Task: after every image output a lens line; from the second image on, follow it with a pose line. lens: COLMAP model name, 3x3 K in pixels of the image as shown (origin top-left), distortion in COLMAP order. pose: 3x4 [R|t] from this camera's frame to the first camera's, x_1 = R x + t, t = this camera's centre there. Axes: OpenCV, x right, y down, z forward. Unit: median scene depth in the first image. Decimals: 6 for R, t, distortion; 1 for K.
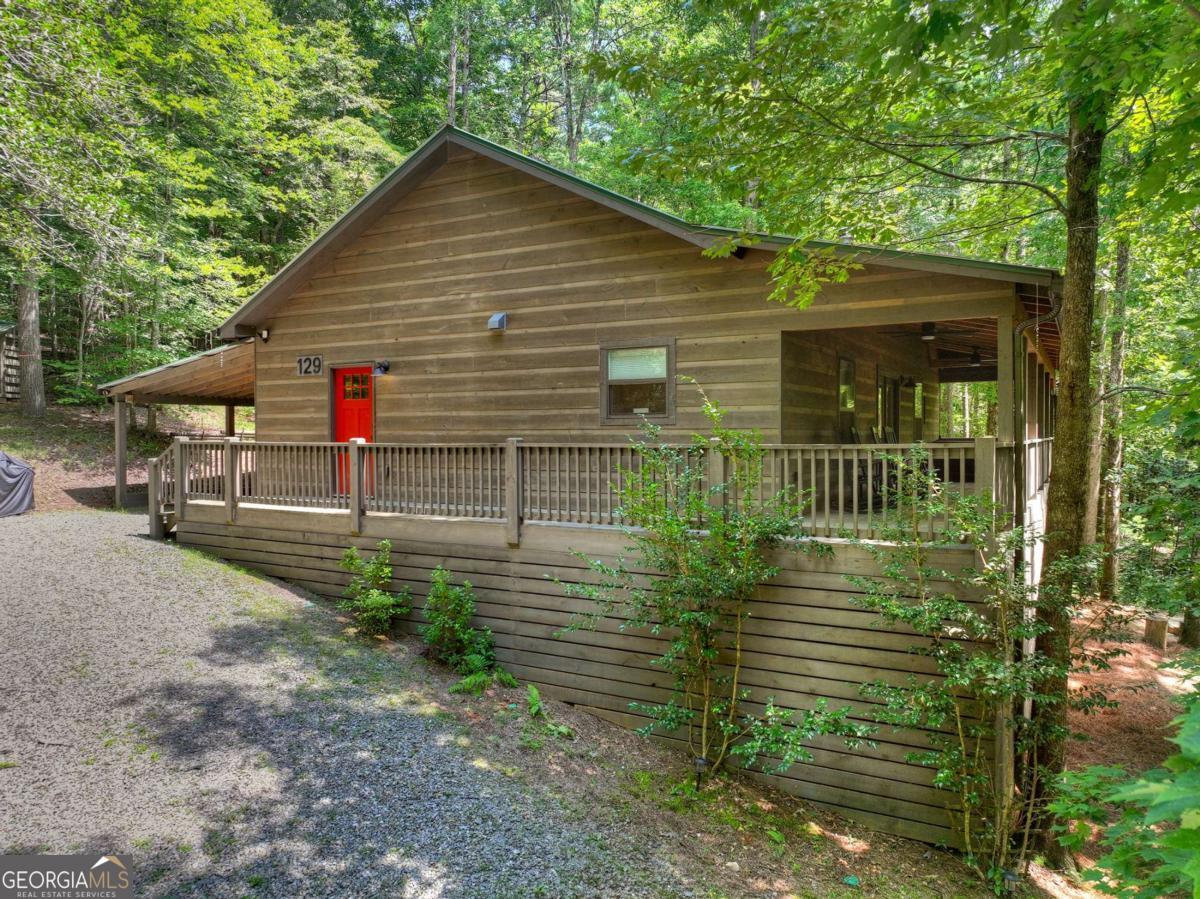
lens RADIAL K [[852.0, 0, 600.9], [0, 852.0, 445.7], [0, 0, 1]] dist [0.008884, 0.009256]
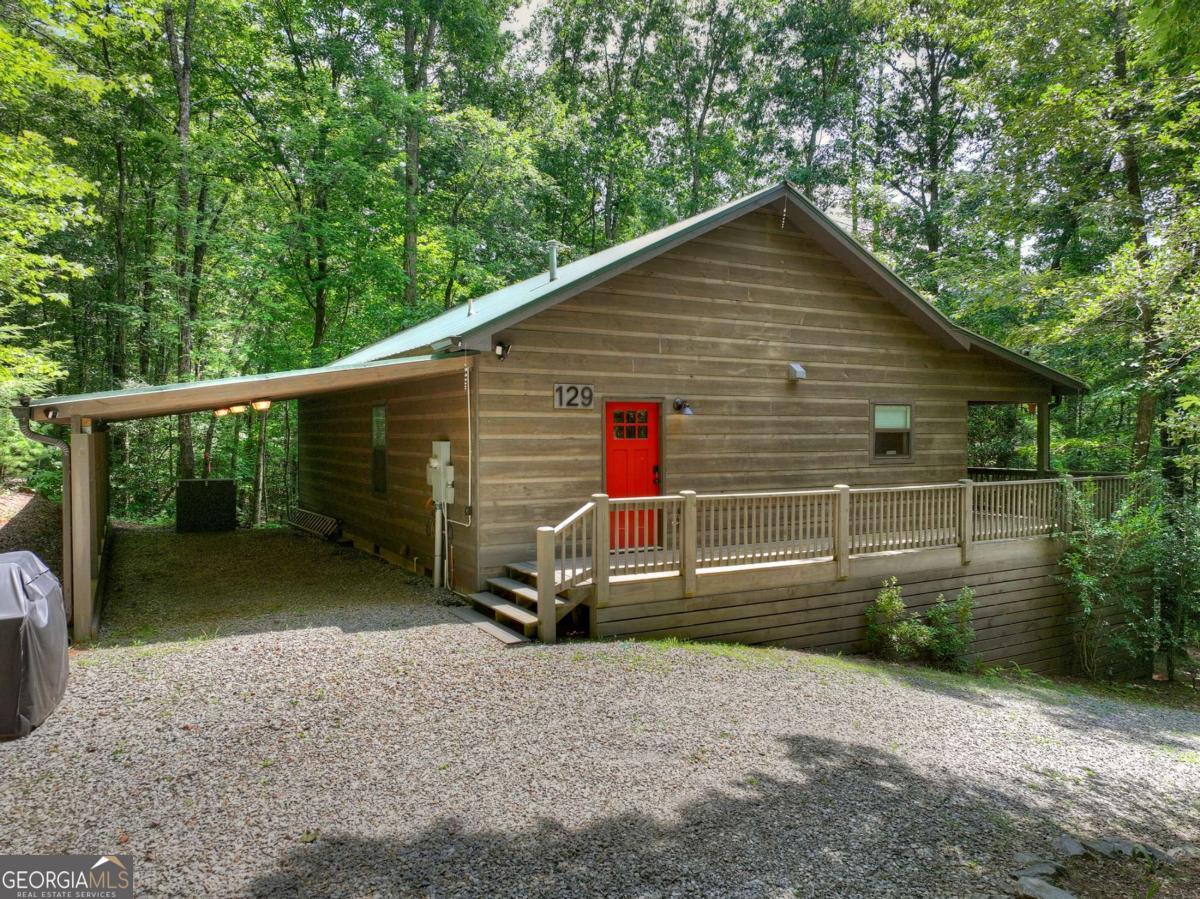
lens RADIAL K [[852.0, 0, 594.4], [0, 852.0, 450.5], [0, 0, 1]] dist [0.008884, 0.009256]
pose [[0.509755, -0.013878, 0.860208, -1.135931], [0.014164, 0.999870, 0.007737, -0.053359], [-0.860203, 0.008240, 0.509885, 0.630723]]
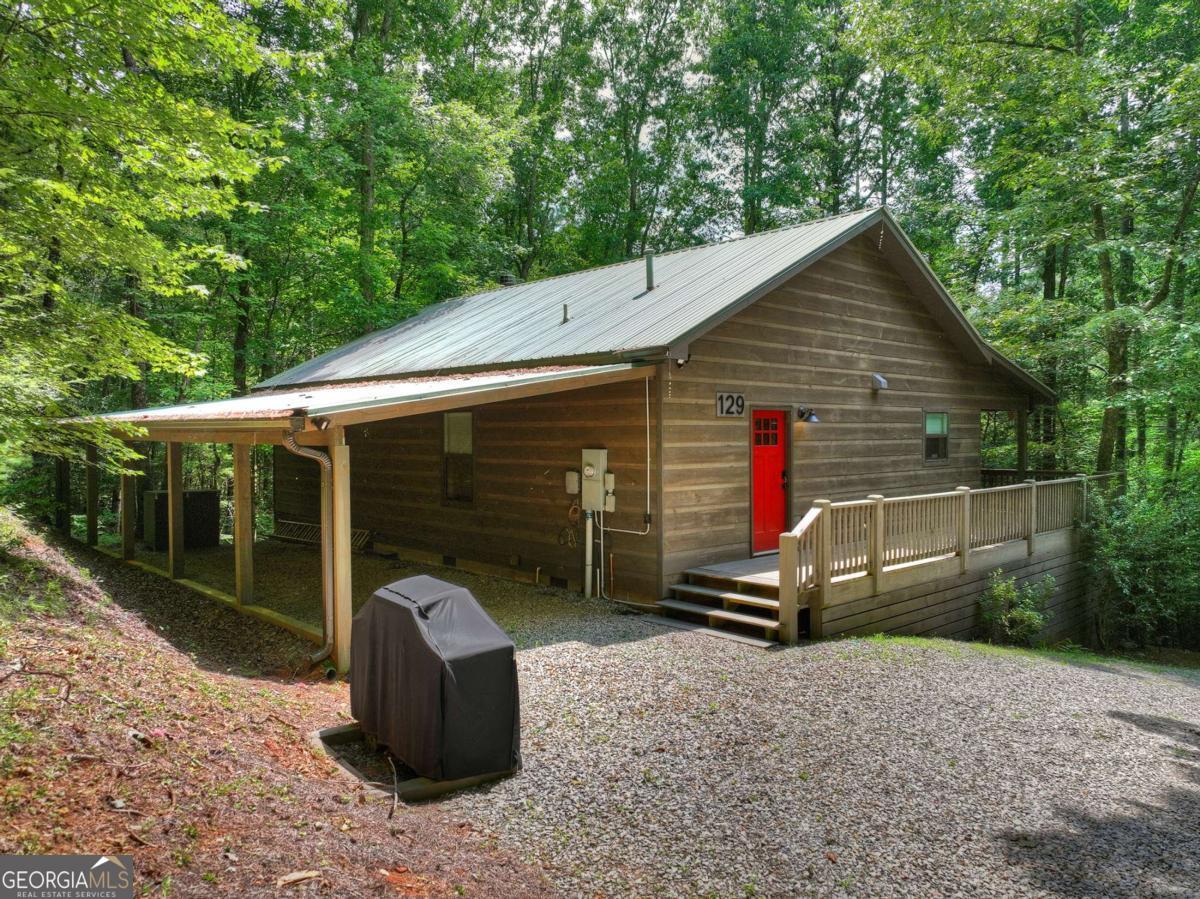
lens RADIAL K [[852.0, 0, 602.3], [0, 852.0, 451.0], [0, 0, 1]] dist [0.008884, 0.009256]
pose [[0.292359, -0.016684, 0.956163, -1.297188], [0.019192, 0.999749, 0.011576, -0.067065], [-0.956116, 0.014966, 0.292606, 0.968729]]
